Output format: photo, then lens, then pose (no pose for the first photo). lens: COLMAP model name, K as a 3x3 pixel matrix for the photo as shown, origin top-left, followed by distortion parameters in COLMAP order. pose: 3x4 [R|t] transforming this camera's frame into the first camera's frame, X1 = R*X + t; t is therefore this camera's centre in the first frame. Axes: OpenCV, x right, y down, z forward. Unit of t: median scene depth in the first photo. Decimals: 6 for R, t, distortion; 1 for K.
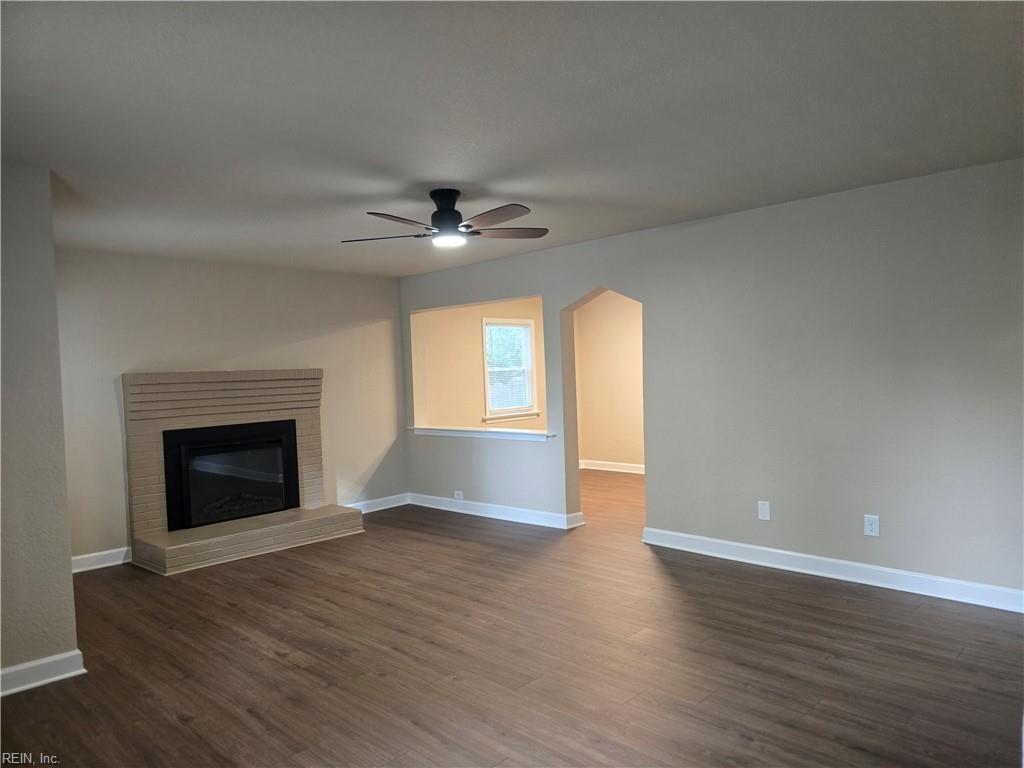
lens RADIAL K [[678.7, 0, 512.0], [0, 678.7, 384.0], [0, 0, 1]] dist [0.021246, -0.004908]
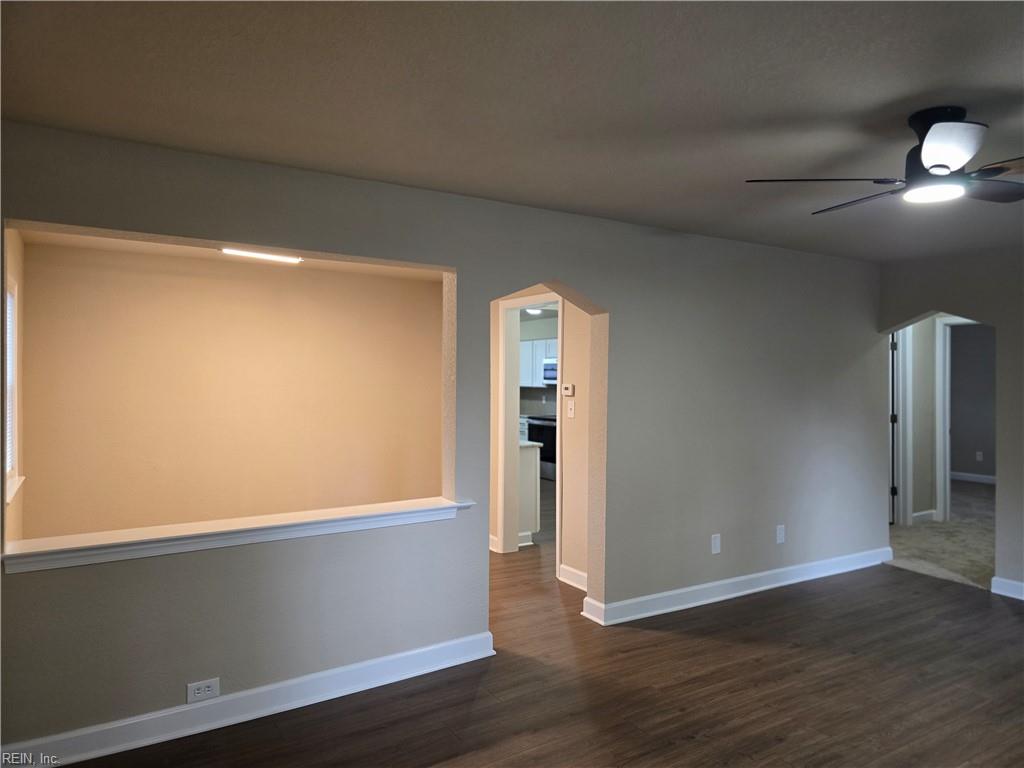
lens RADIAL K [[696.5, 0, 522.6], [0, 696.5, 368.5], [0, 0, 1]] dist [0.021103, -0.004470]
pose [[0.229545, 0.043769, 0.972313, -0.729175], [0.000346, 0.998985, -0.045052, -0.023981], [-0.973298, 0.010677, 0.229297, 1.105631]]
